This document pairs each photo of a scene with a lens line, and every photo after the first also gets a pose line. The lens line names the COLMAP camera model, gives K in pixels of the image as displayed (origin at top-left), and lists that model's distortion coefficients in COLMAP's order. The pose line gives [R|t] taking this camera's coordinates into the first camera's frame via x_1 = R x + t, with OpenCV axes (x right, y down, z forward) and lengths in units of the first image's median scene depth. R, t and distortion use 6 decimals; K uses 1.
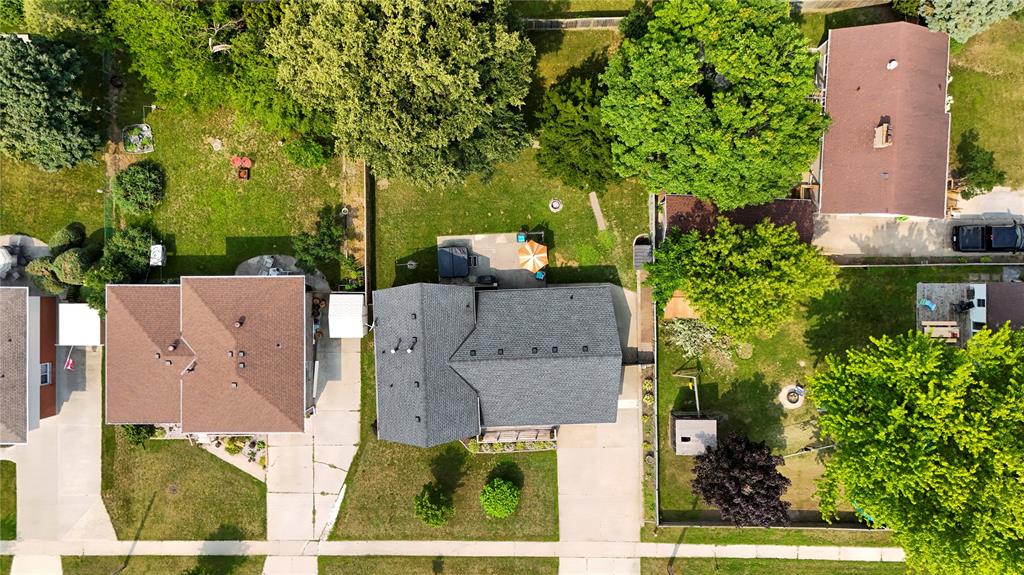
lens RADIAL K [[763.3, 0, 498.3], [0, 763.3, 283.4], [0, 0, 1]] dist [0.005883, -0.002362]
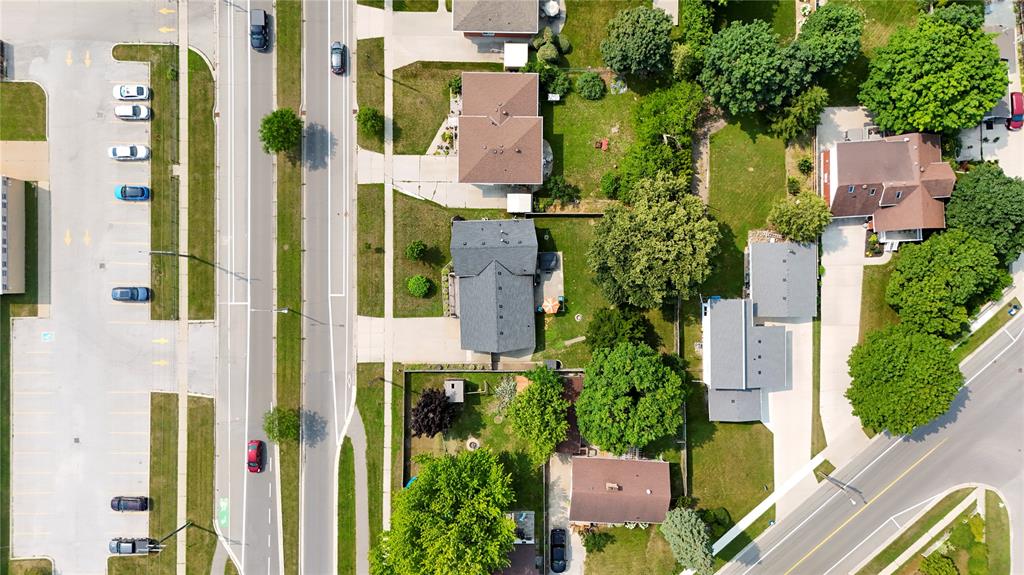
lens RADIAL K [[763.3, 0, 498.3], [0, 763.3, 283.4], [0, 0, 1]] dist [0.005883, -0.002362]
pose [[-0.007416, 0.998739, 0.049661, -0.096703], [-0.999891, -0.008039, 0.012352, 0.068672], [0.012736, -0.049564, 0.998690, -0.828641]]
